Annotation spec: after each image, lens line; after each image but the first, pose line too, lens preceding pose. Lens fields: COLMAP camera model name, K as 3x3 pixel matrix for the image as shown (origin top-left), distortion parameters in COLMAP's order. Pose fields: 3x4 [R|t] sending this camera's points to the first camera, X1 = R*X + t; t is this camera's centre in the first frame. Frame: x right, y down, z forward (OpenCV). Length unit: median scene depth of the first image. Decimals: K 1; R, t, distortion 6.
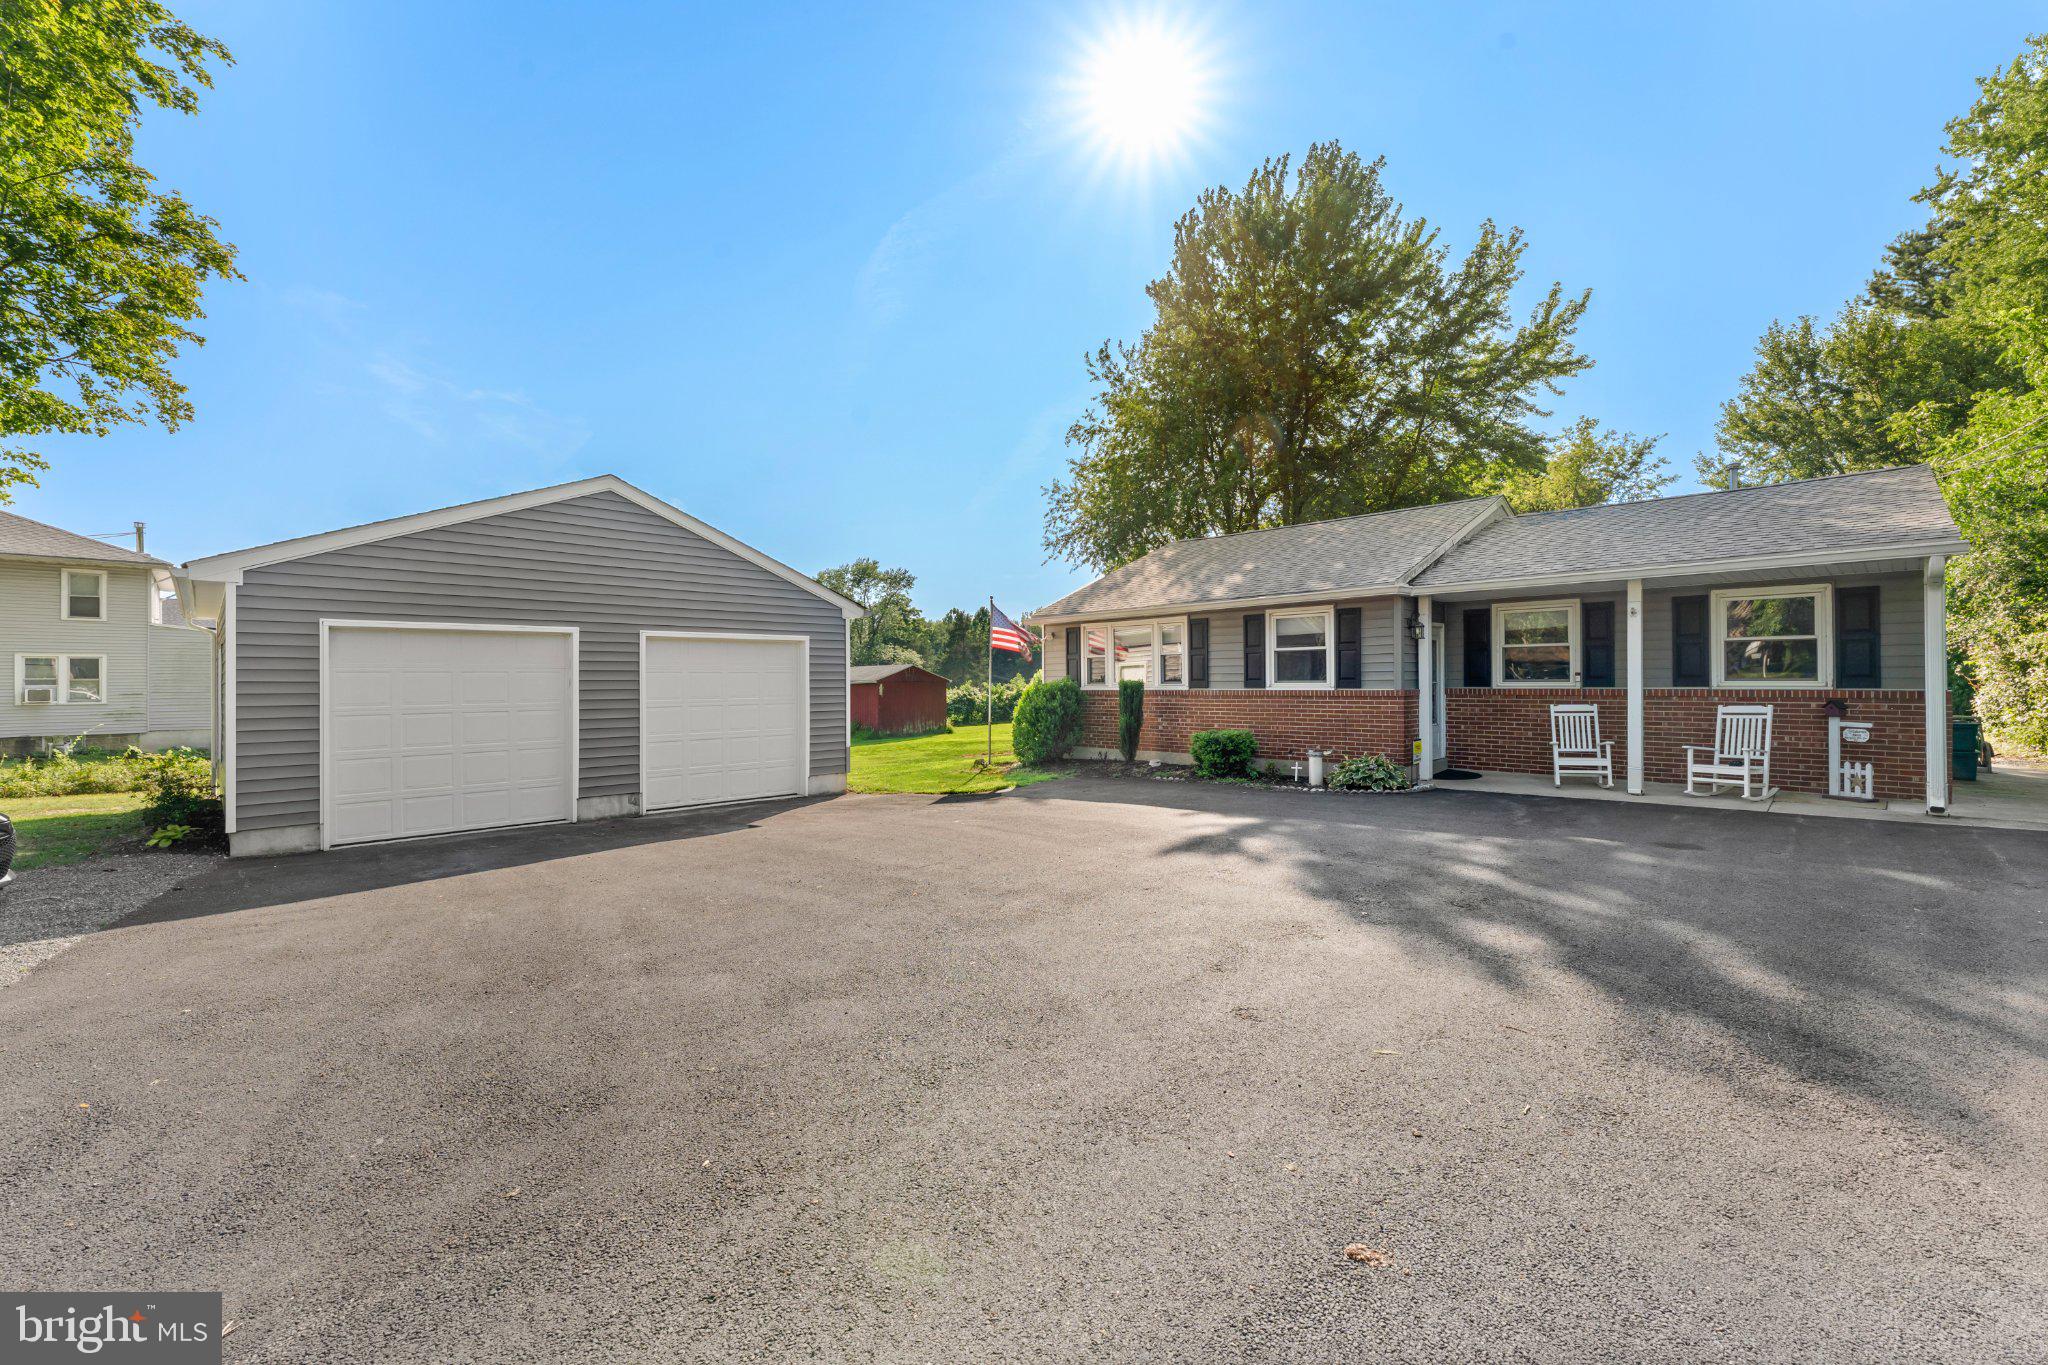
lens RADIAL K [[825.7, 0, 1019.3], [0, 825.7, 670.7], [0, 0, 1]] dist [0.001466, 0.000207]
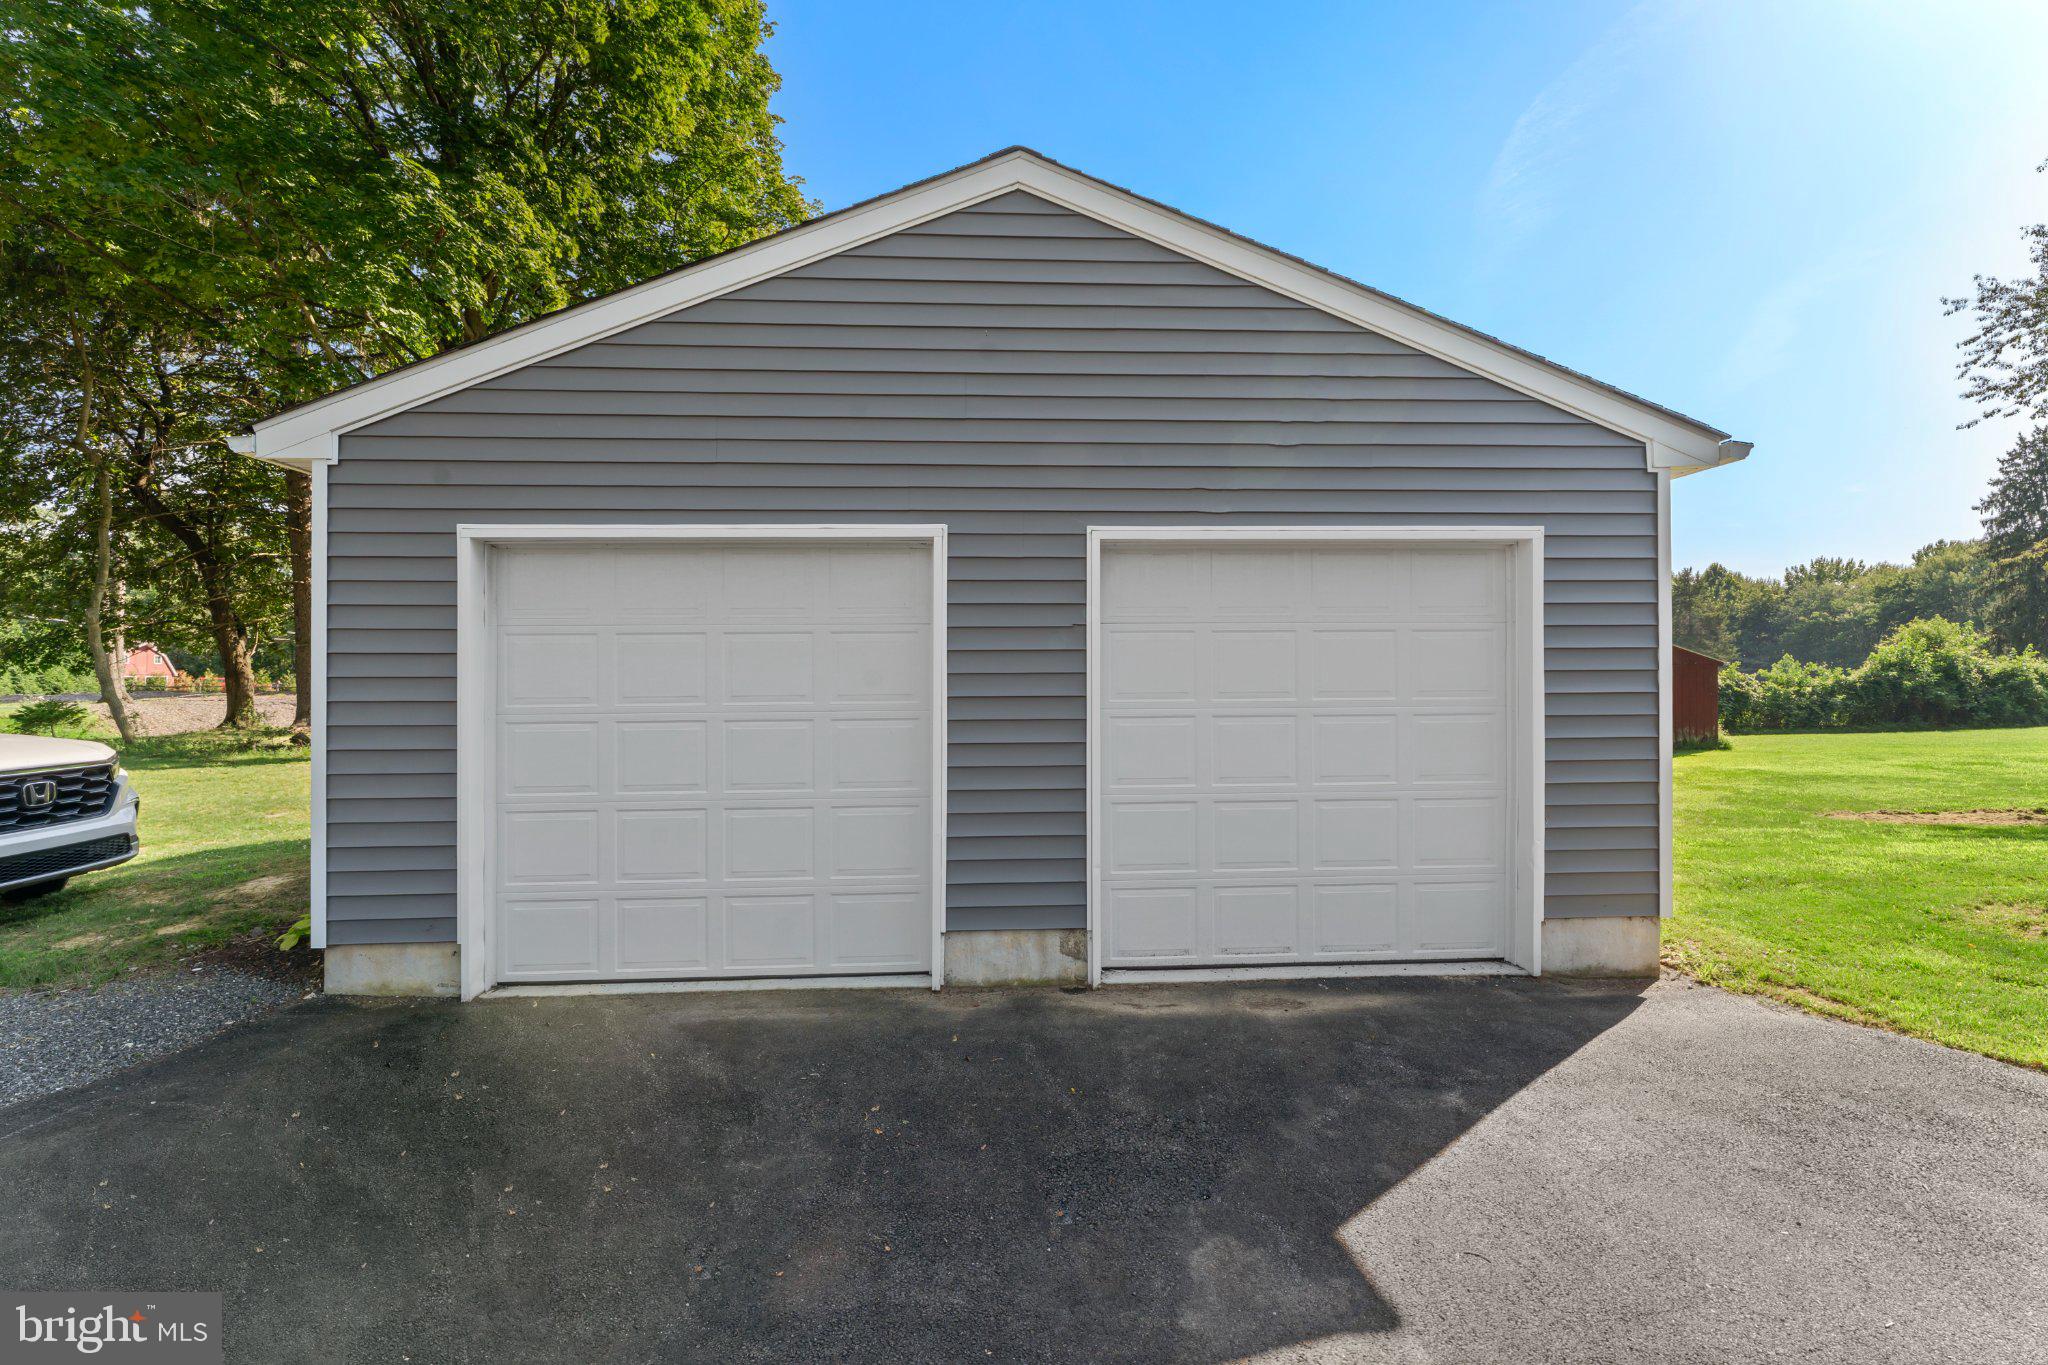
lens RADIAL K [[825.7, 0, 1019.3], [0, 825.7, 670.7], [0, 0, 1]] dist [0.001466, 0.000207]
pose [[0.745871, 0.005668, -0.666066, -0.217786], [0.008080, 0.999813, 0.017556, 0.014346], [0.666041, -0.018476, 0.745686, 0.683931]]
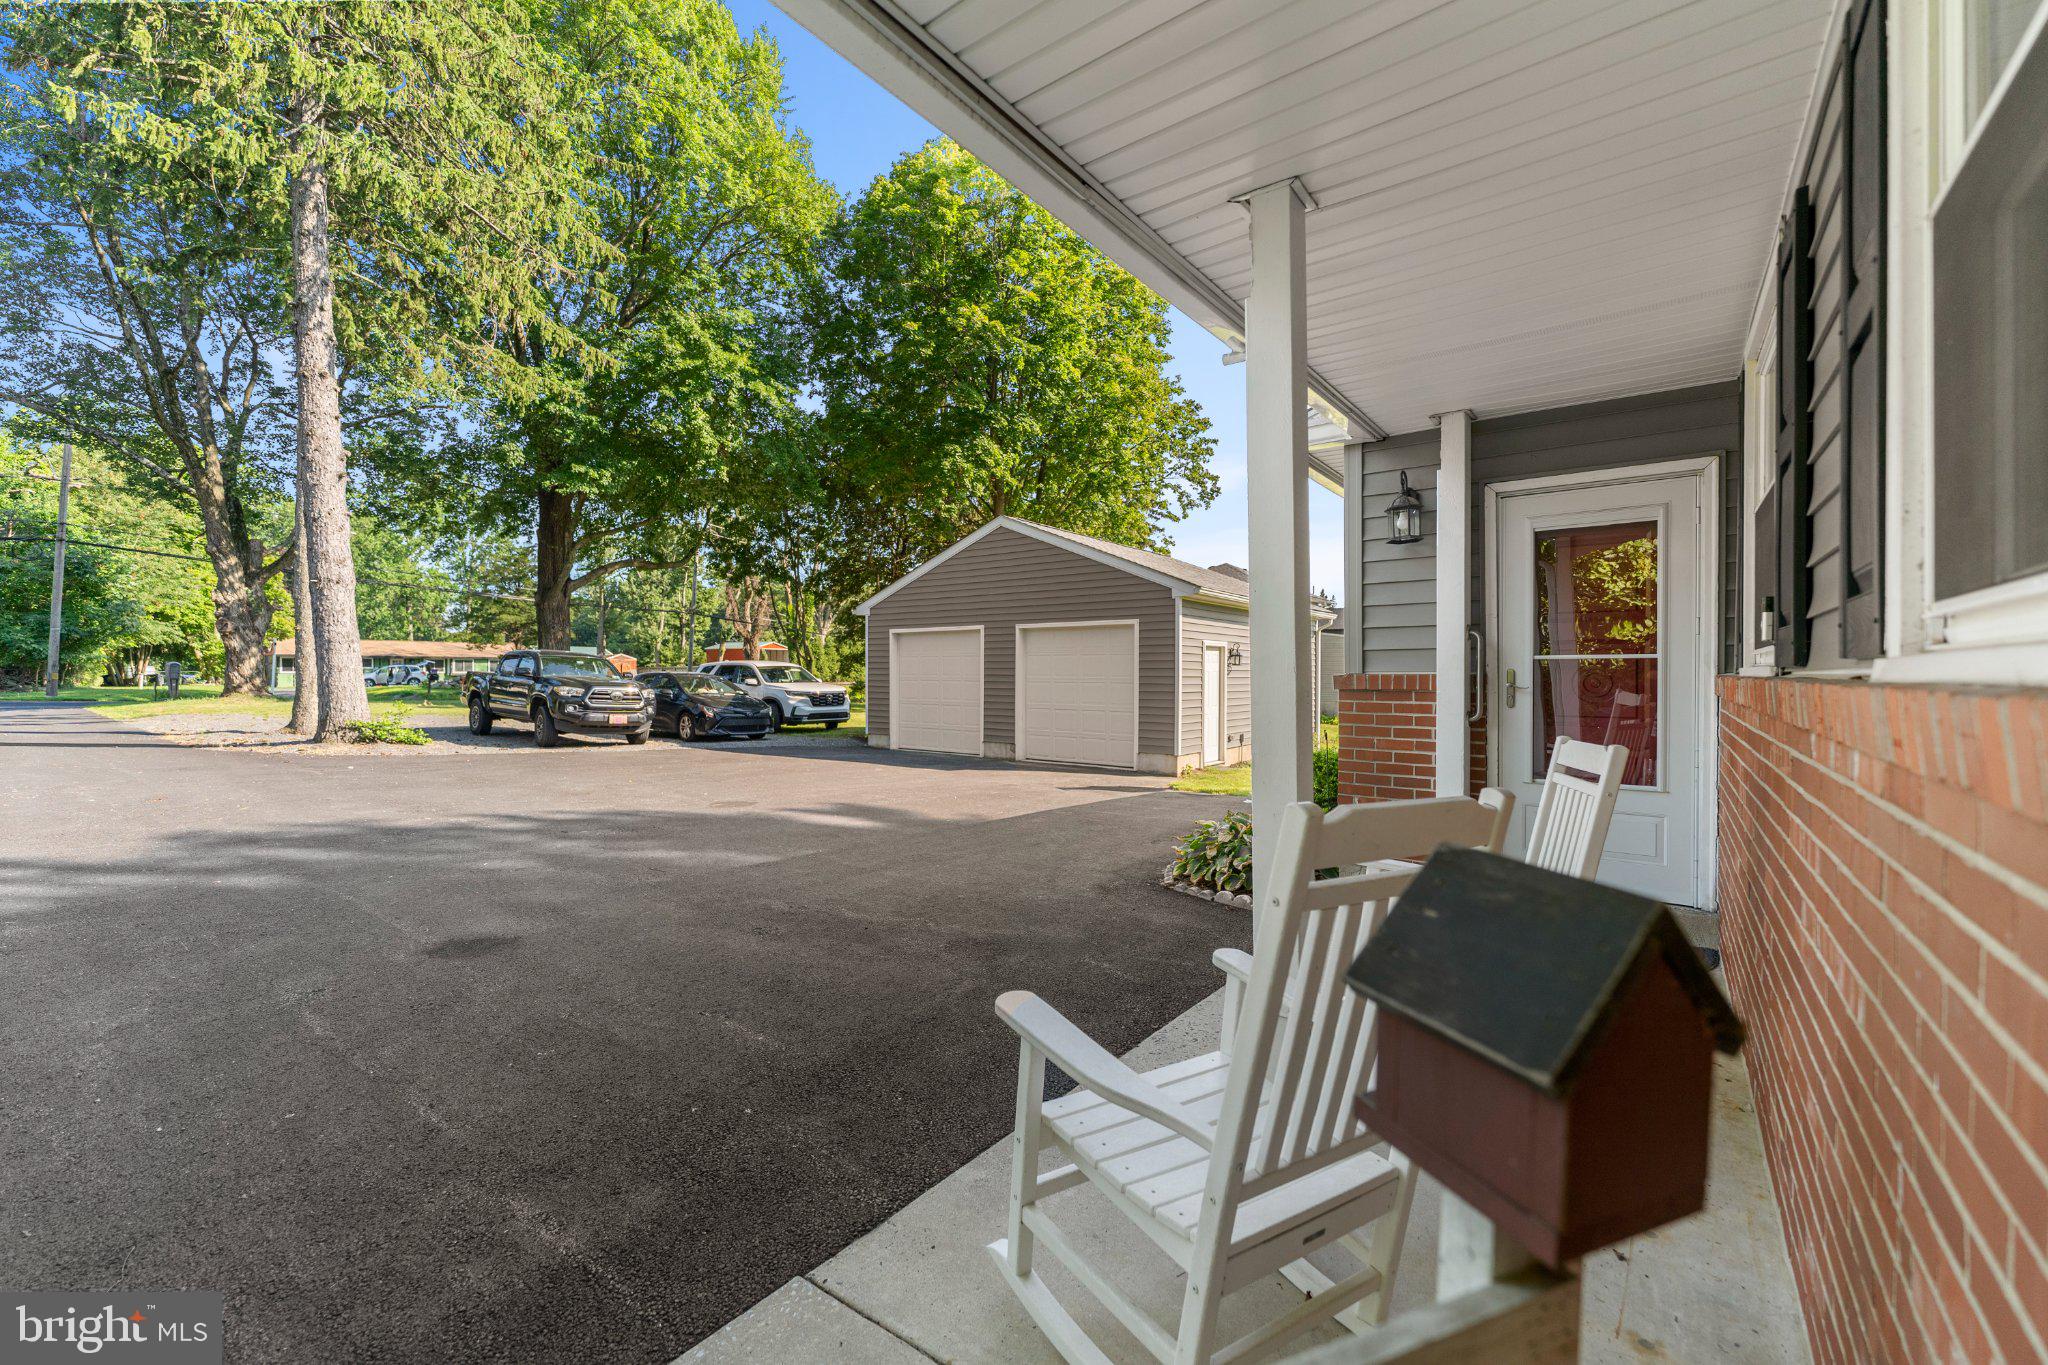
lens RADIAL K [[825.7, 0, 1019.3], [0, 825.7, 670.7], [0, 0, 1]] dist [0.001466, 0.000207]
pose [[0.138411, 0.006380, -0.990354, 0.906569], [0.009429, 0.999925, 0.007760, 0.016792], [0.990330, -0.010412, 0.138340, 0.826542]]
